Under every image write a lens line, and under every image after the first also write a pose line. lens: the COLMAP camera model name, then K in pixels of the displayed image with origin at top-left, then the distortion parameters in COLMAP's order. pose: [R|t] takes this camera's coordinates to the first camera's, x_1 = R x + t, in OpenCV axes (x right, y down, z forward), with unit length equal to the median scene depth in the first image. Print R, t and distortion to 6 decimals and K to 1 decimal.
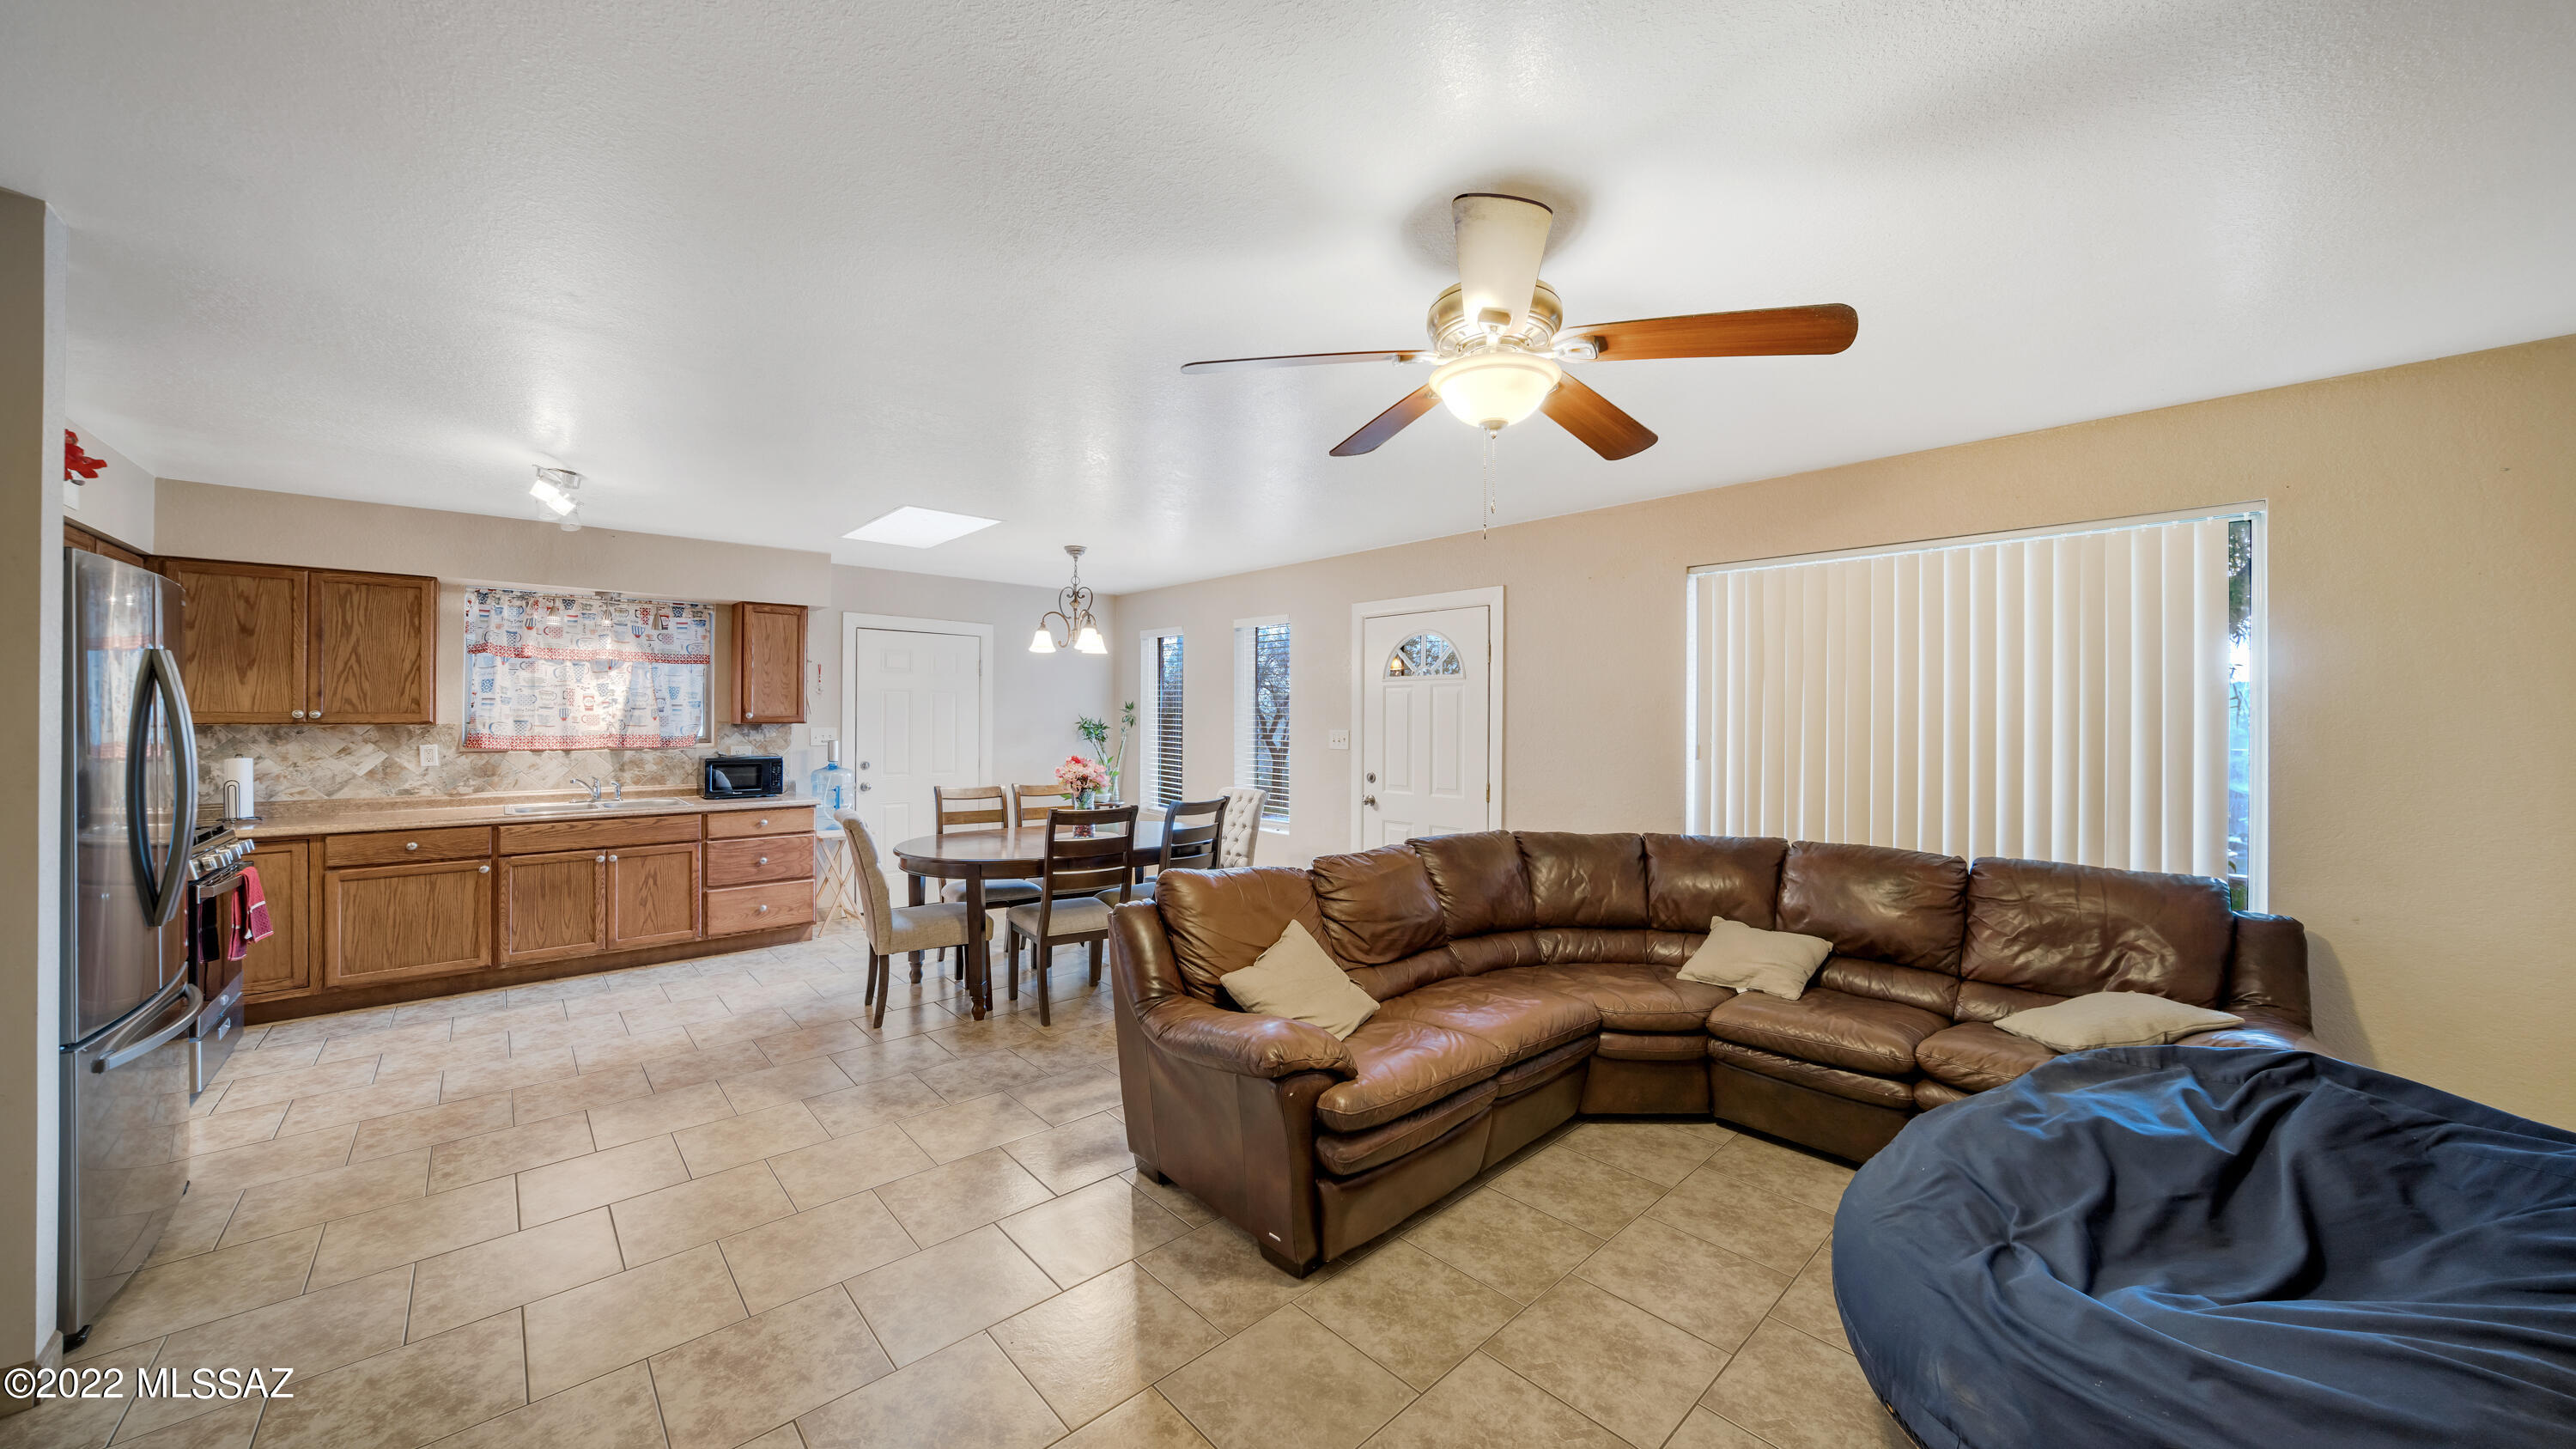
lens RADIAL K [[879.5, 0, 1292.8], [0, 879.5, 714.4], [0, 0, 1]] dist [-0.018806, 0.004123]
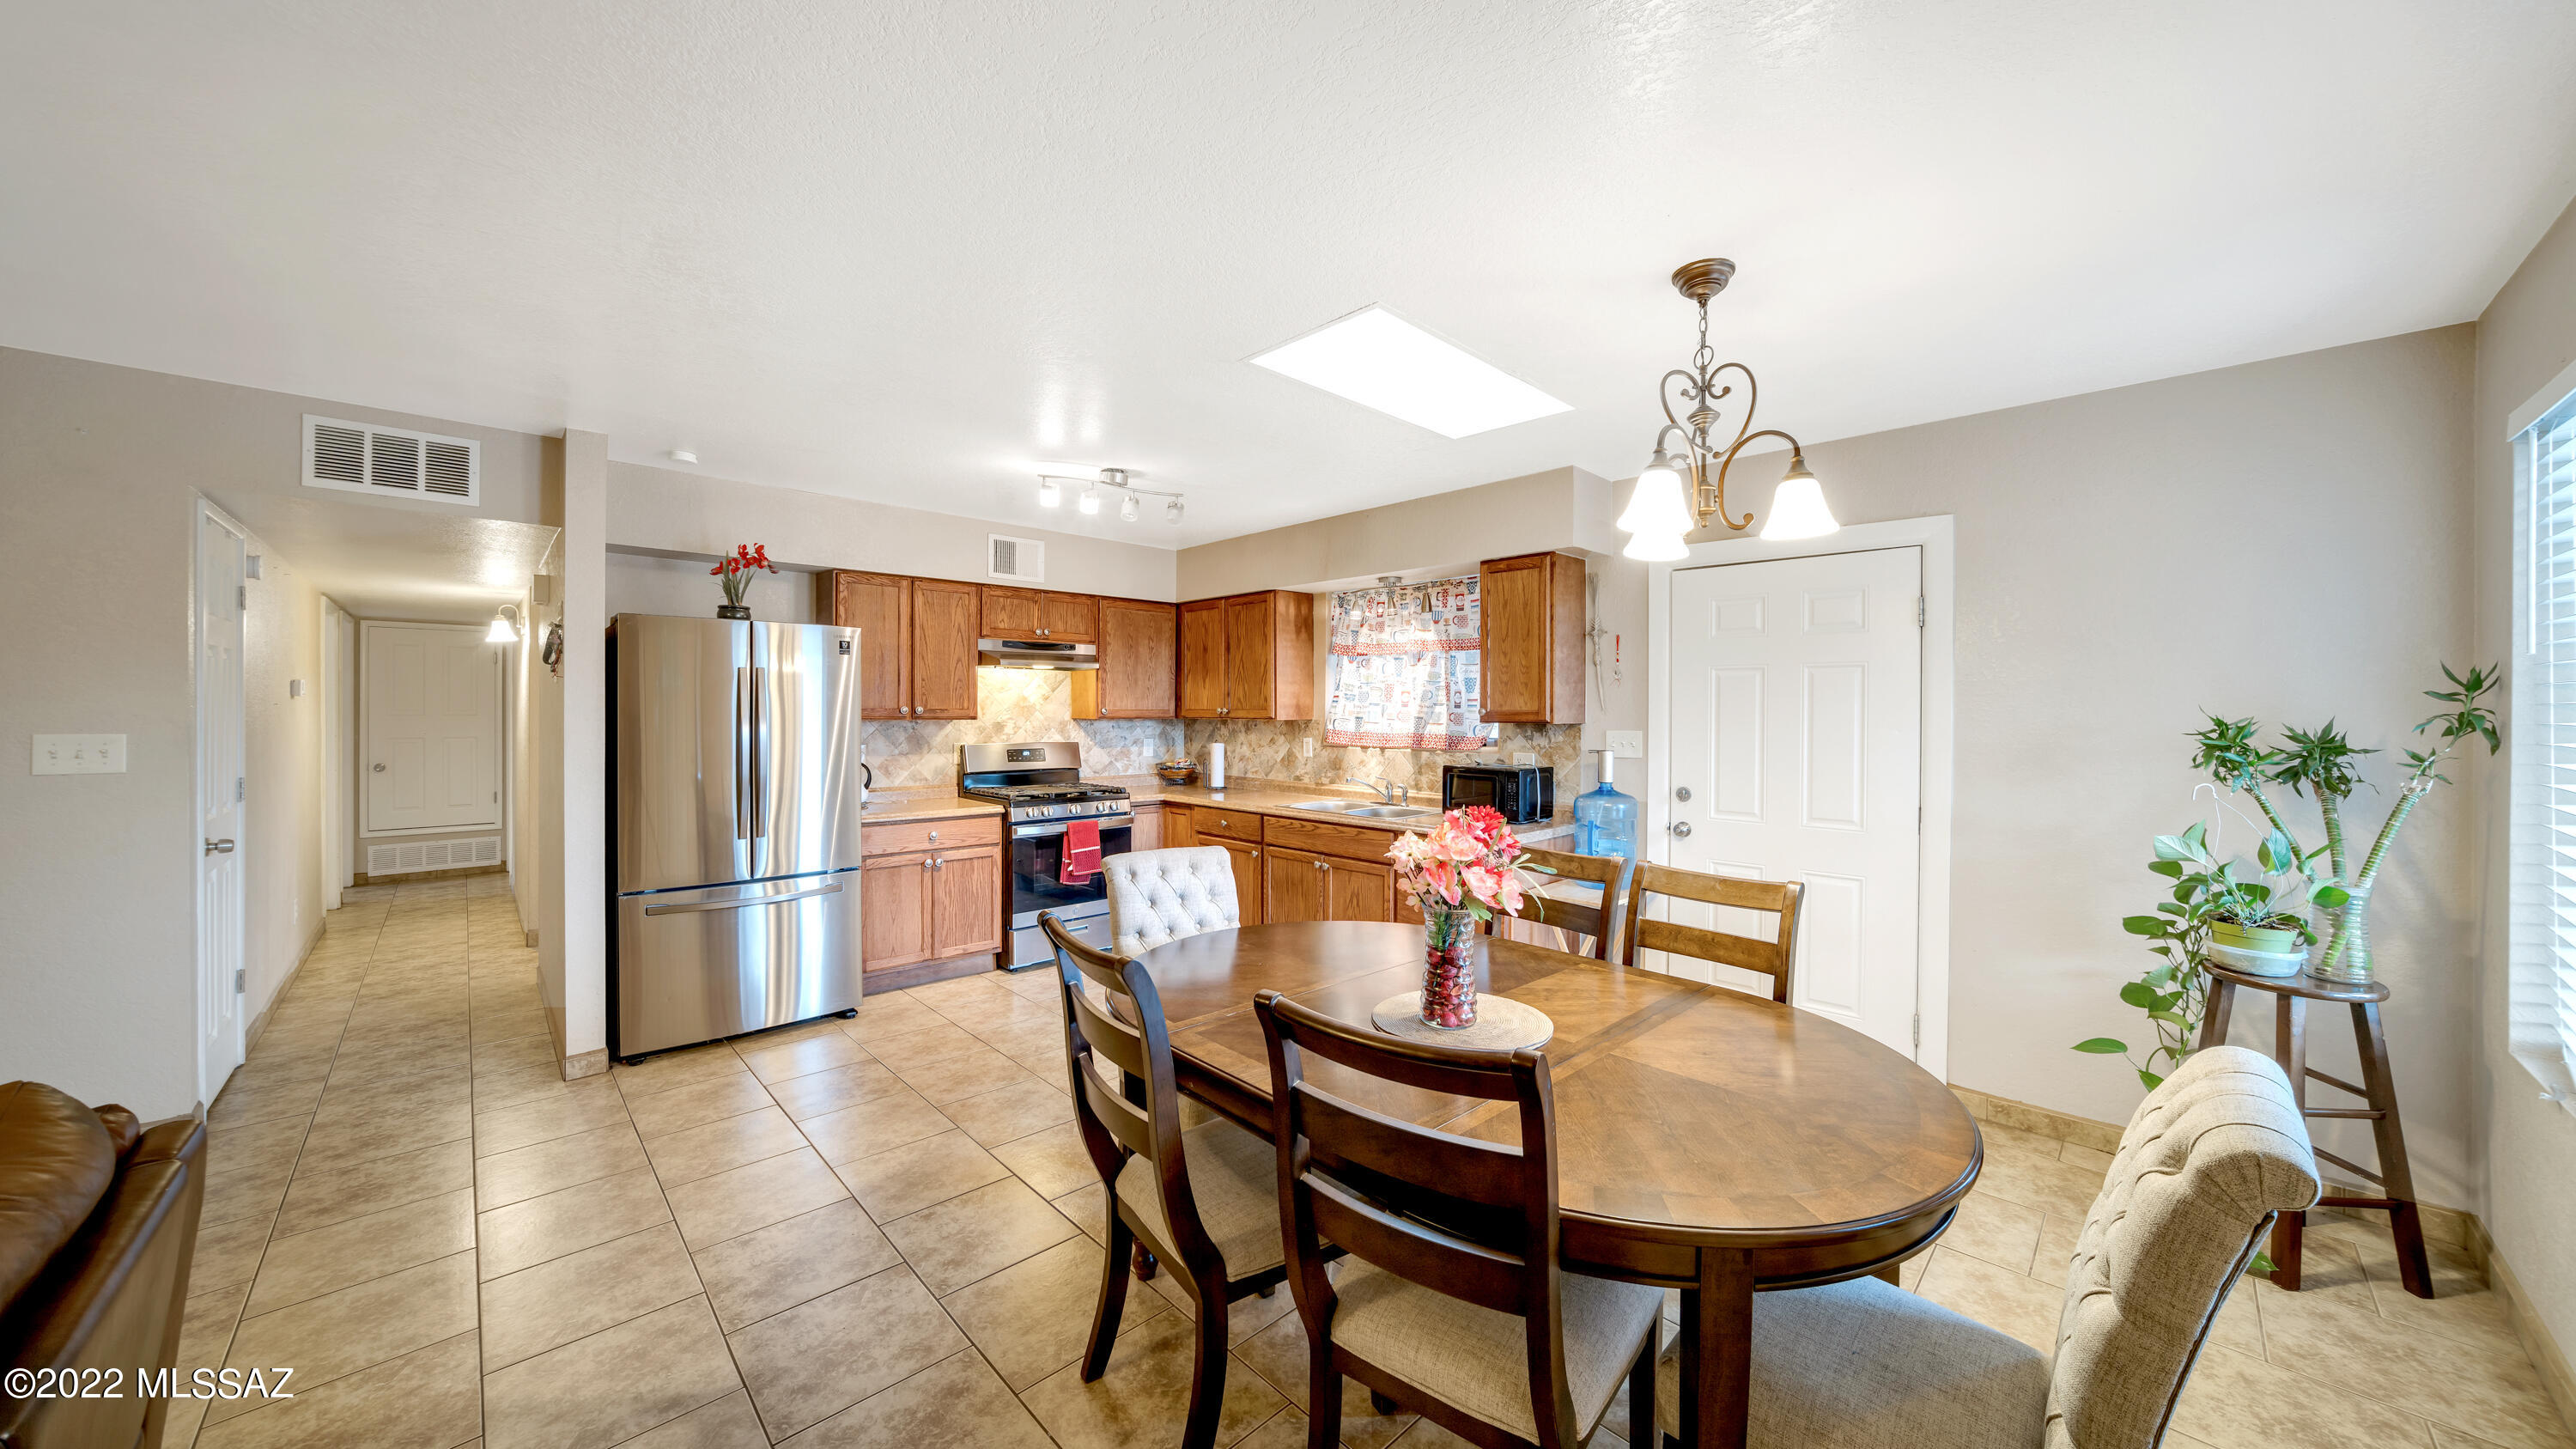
lens RADIAL K [[879.5, 0, 1292.8], [0, 879.5, 714.4], [0, 0, 1]] dist [-0.018806, 0.004123]
pose [[0.010258, -0.002433, -0.999944, 0.148785], [-0.003783, 0.999990, -0.002472, 0.006834], [0.999940, 0.003808, 0.010249, 0.929992]]
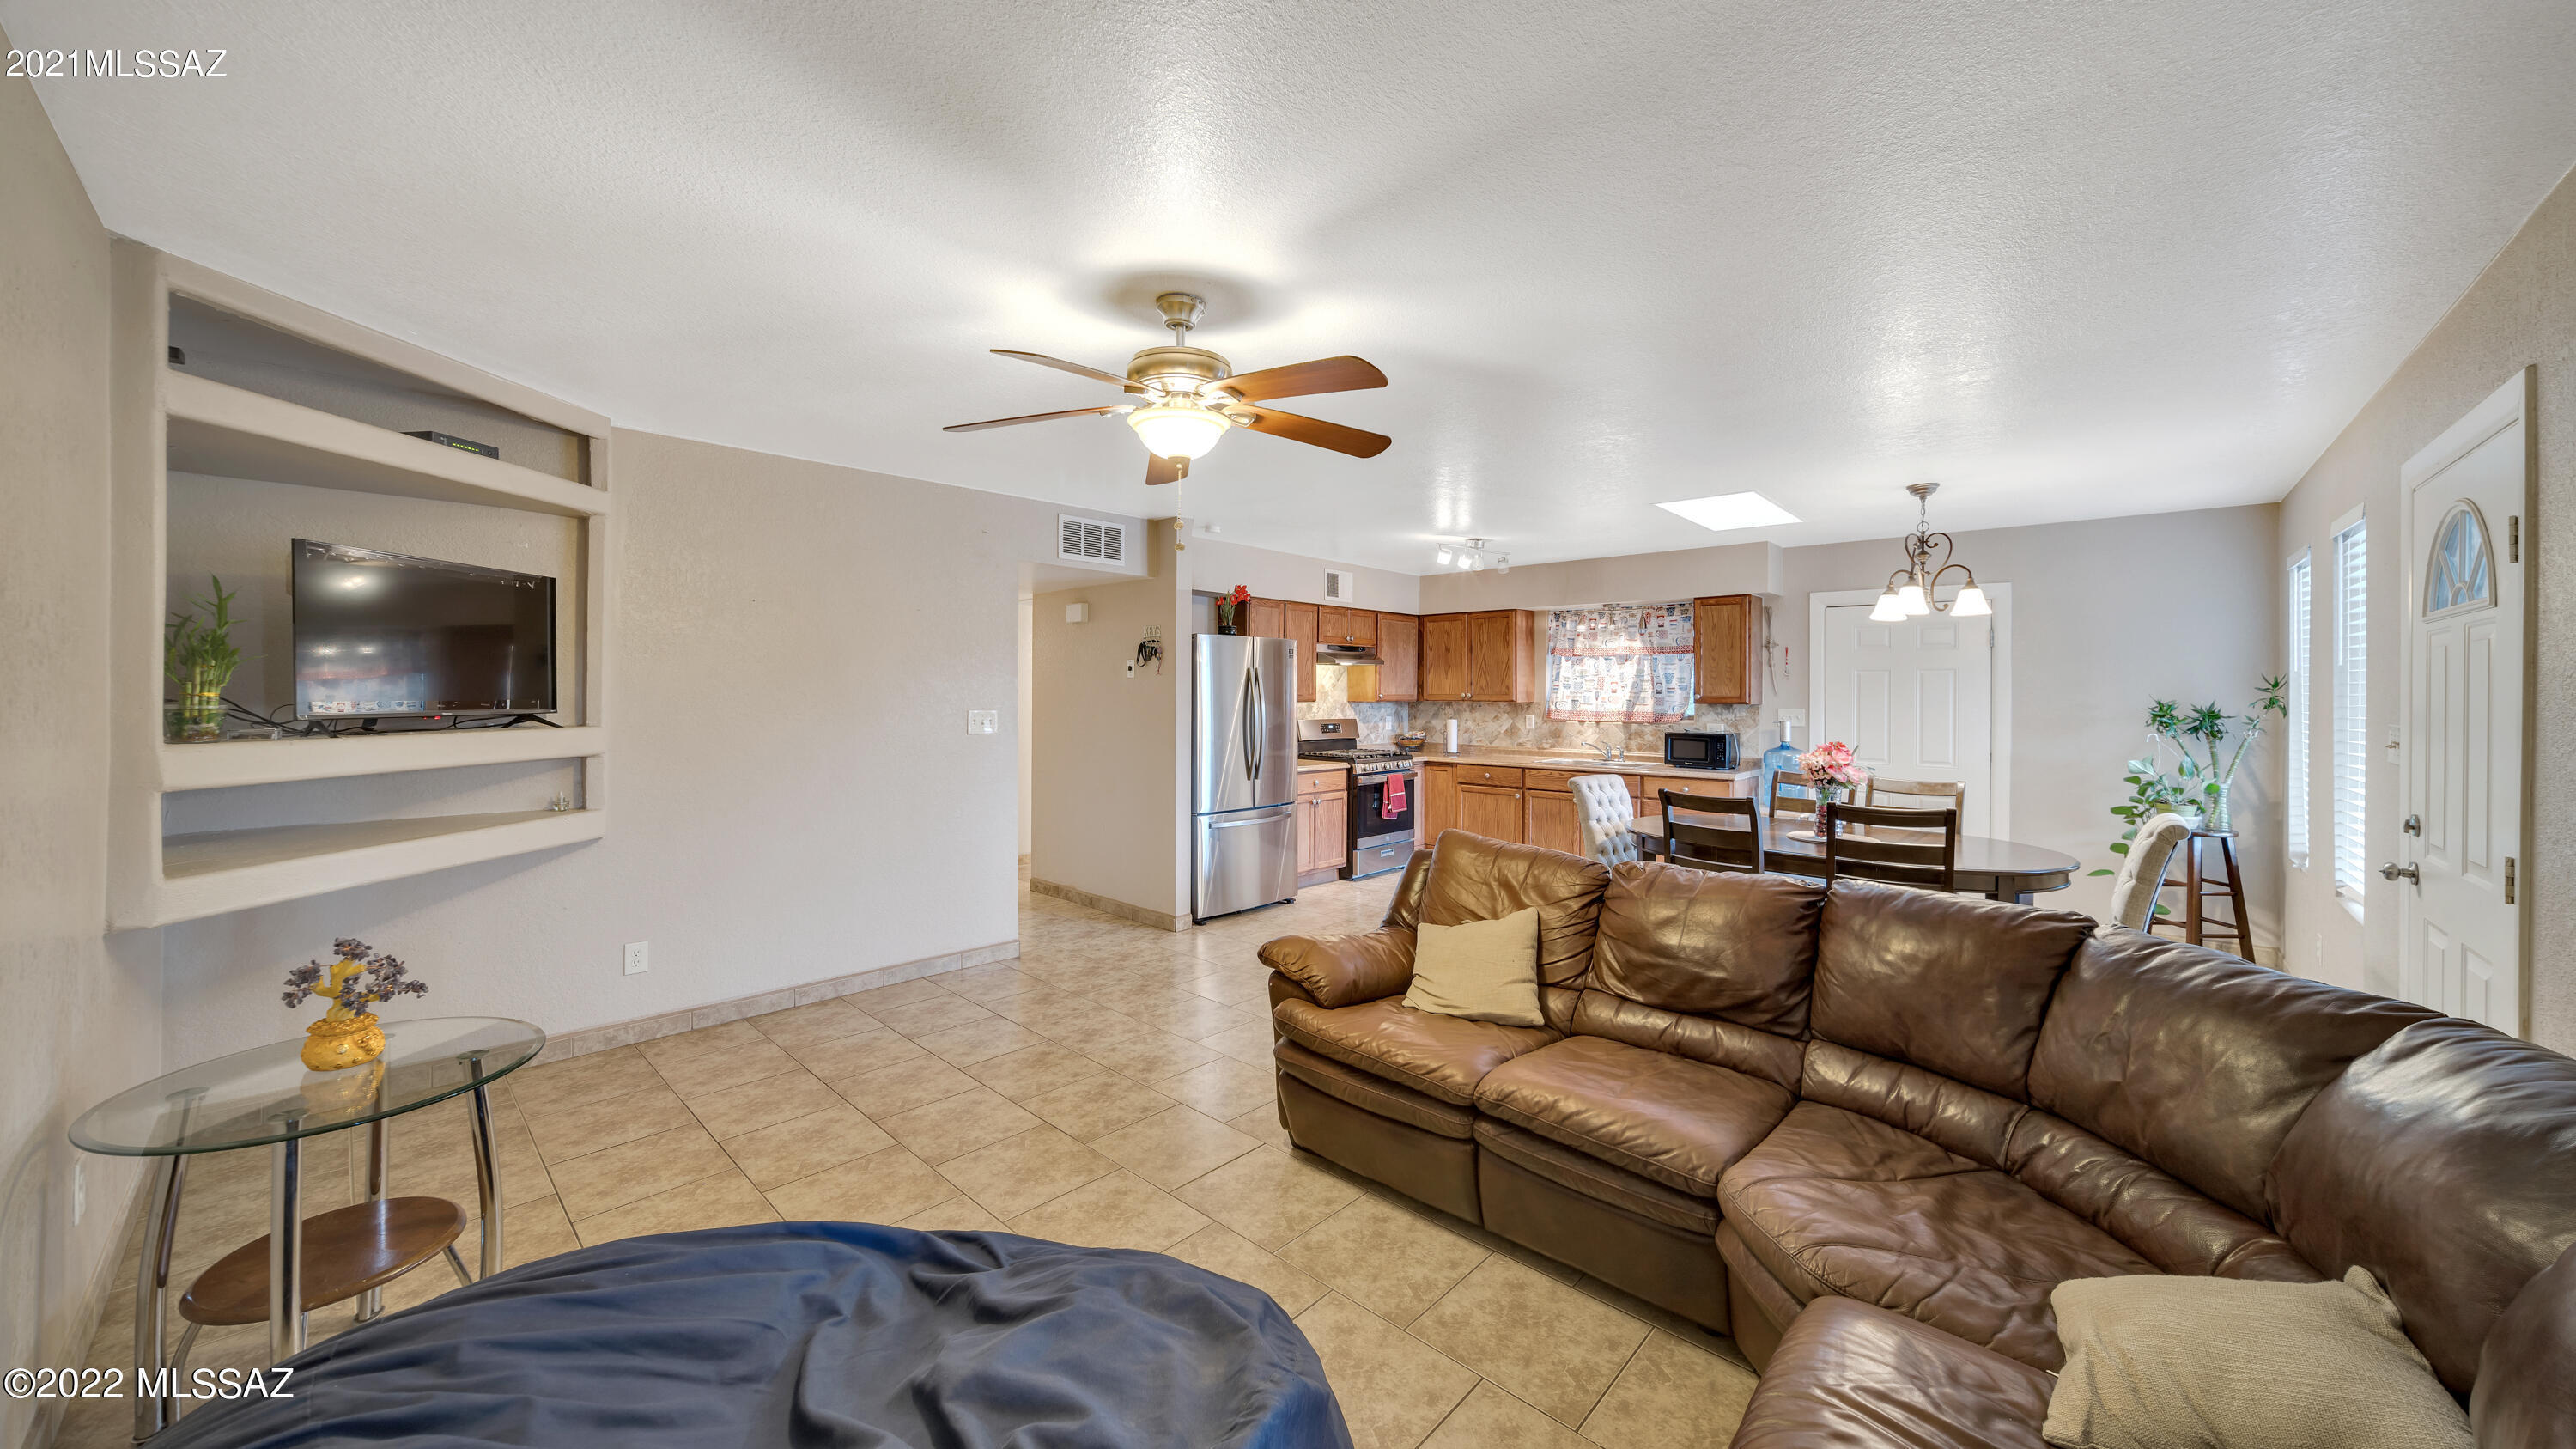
lens RADIAL K [[926.8, 0, 1287.3], [0, 926.8, 695.8], [0, 0, 1]] dist [-0.000832, -0.000166]
pose [[0.080366, -0.003641, -0.996759, 0.611373], [-0.003353, 0.999987, -0.003923, 0.007523], [0.996760, 0.003658, 0.080353, 0.411463]]
